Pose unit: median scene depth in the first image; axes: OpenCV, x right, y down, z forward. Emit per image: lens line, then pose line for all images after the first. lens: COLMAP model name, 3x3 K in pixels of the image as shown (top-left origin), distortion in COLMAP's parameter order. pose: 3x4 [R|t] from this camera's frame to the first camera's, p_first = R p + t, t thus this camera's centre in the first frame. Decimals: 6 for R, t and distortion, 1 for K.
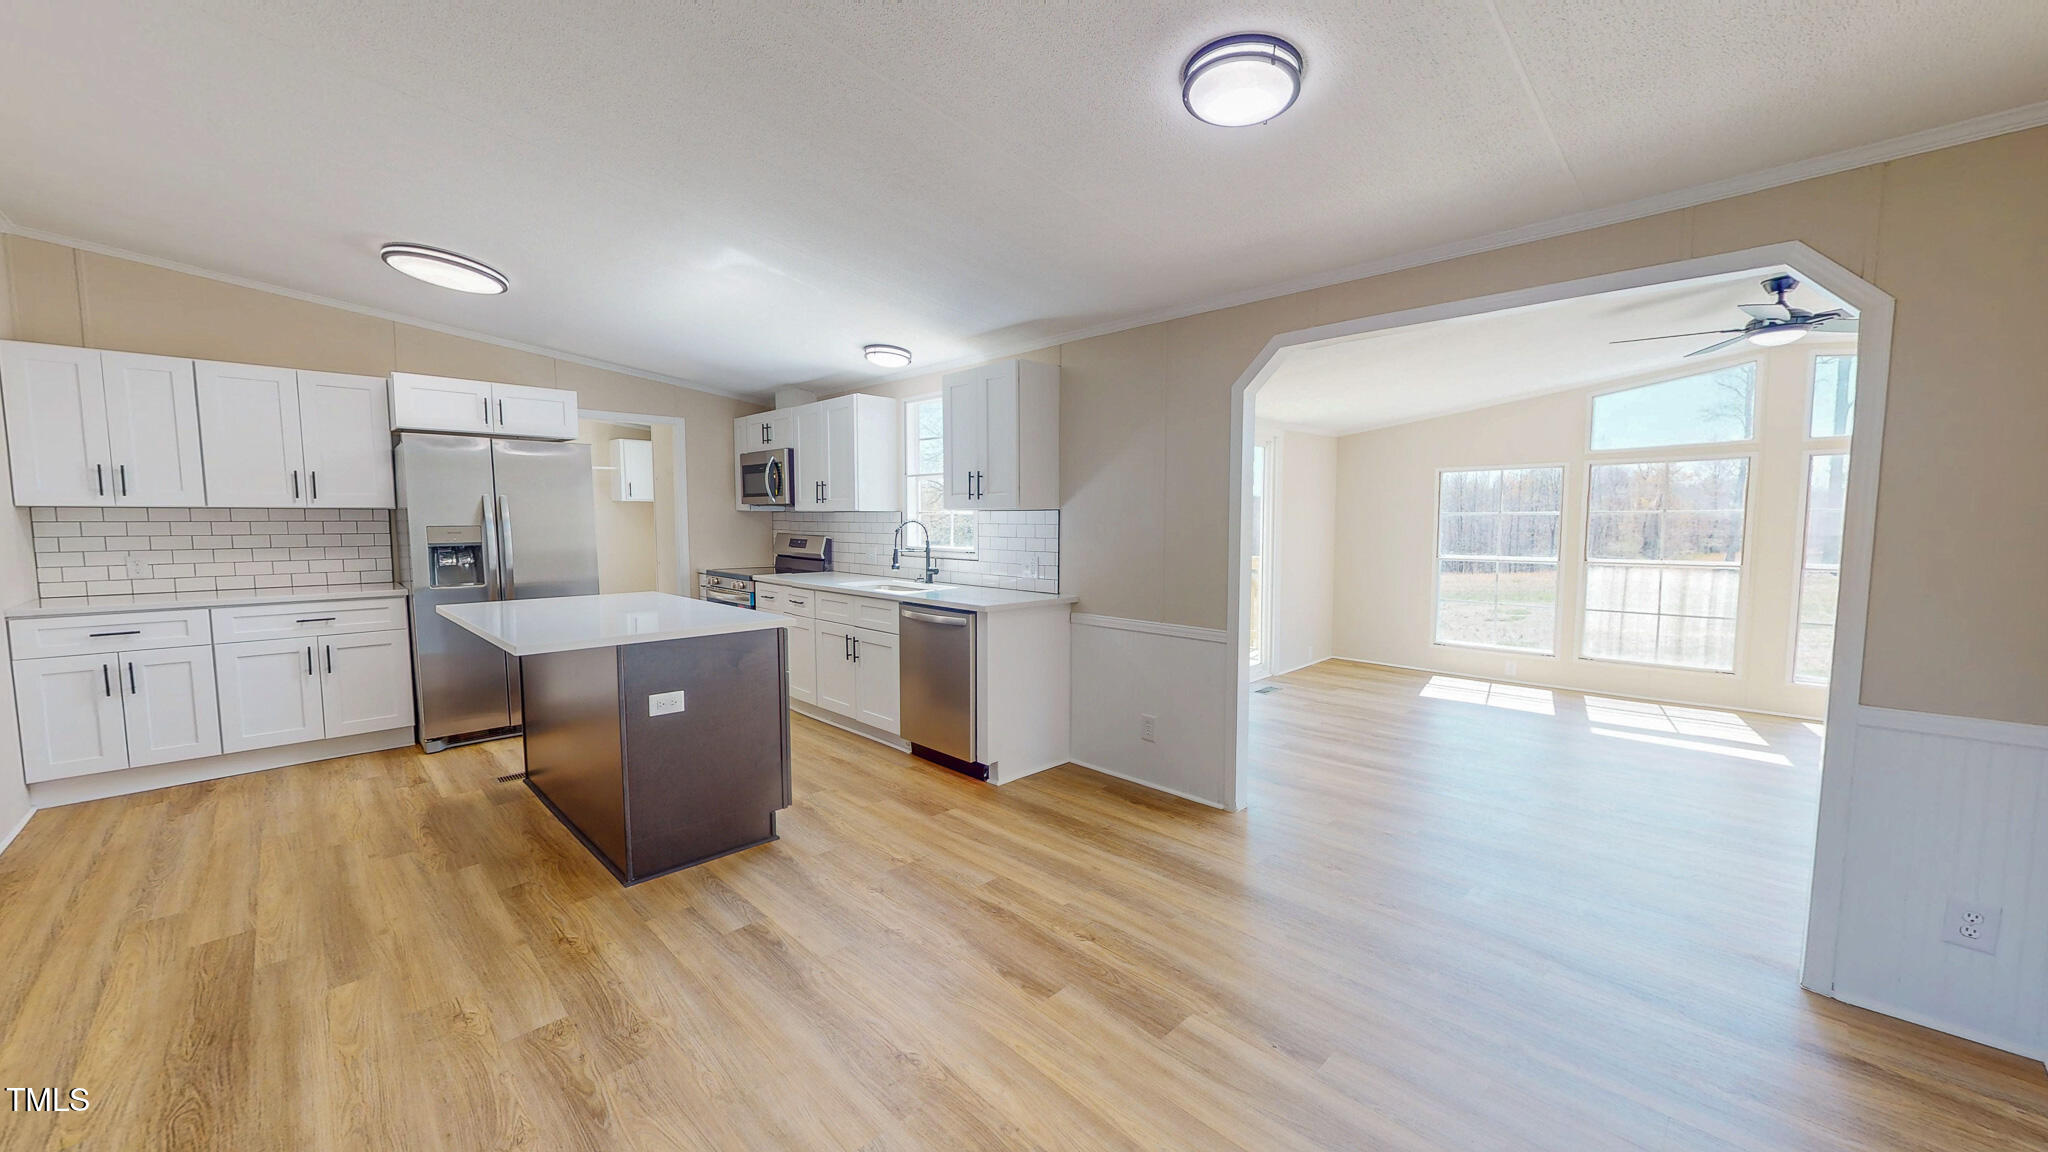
lens RADIAL K [[749.7, 0, 1023.8], [0, 749.7, 580.0], [0, 0, 1]] dist [-0.000157, 0.000021]
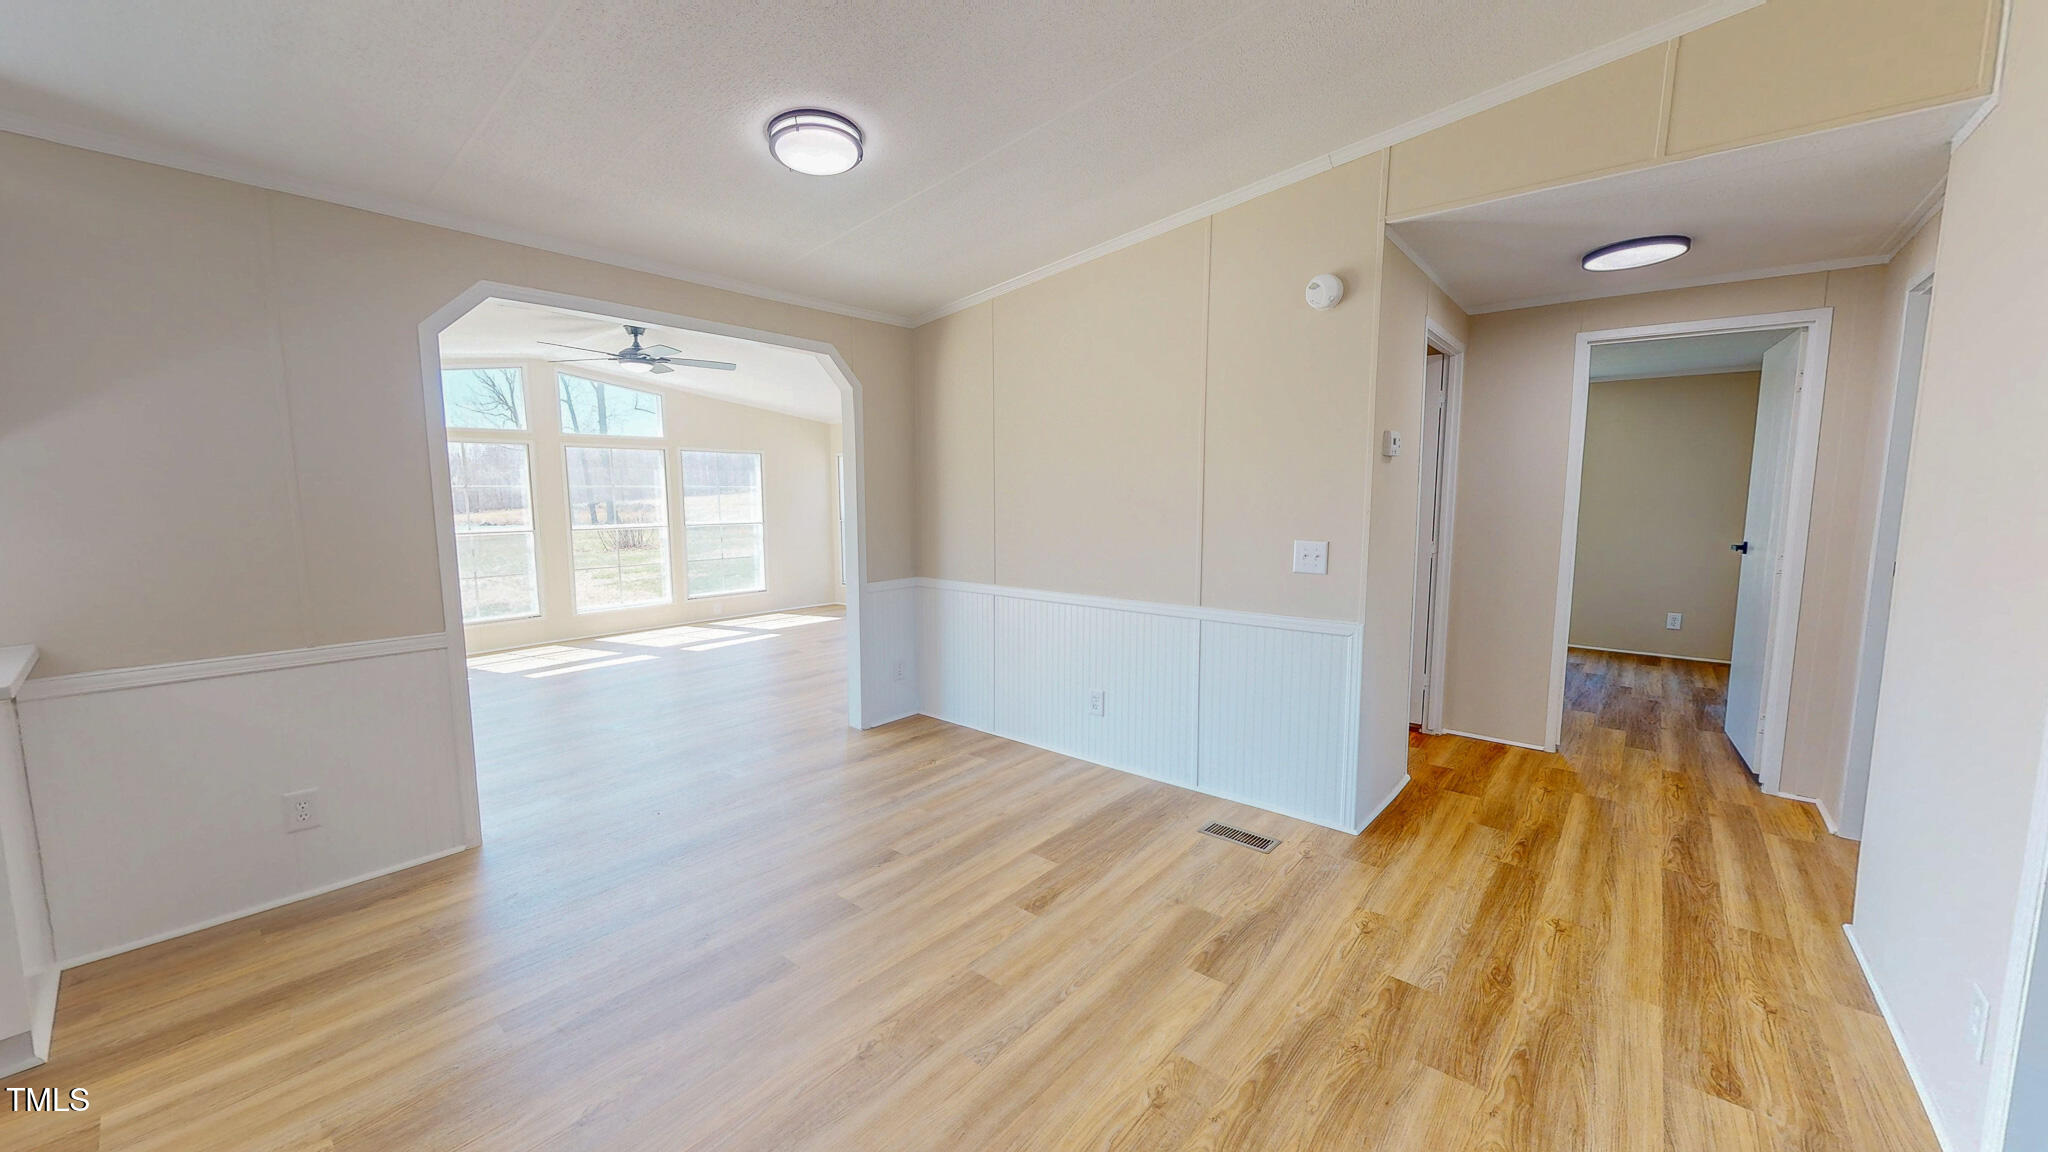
lens RADIAL K [[749.7, 0, 1023.8], [0, 749.7, 580.0], [0, 0, 1]] dist [-0.000157, 0.000021]
pose [[-0.091364, -0.115554, 0.989090, -0.511582], [0.082894, 0.988915, 0.123191, -0.031573], [-0.992361, 0.093244, -0.080773, 0.394756]]
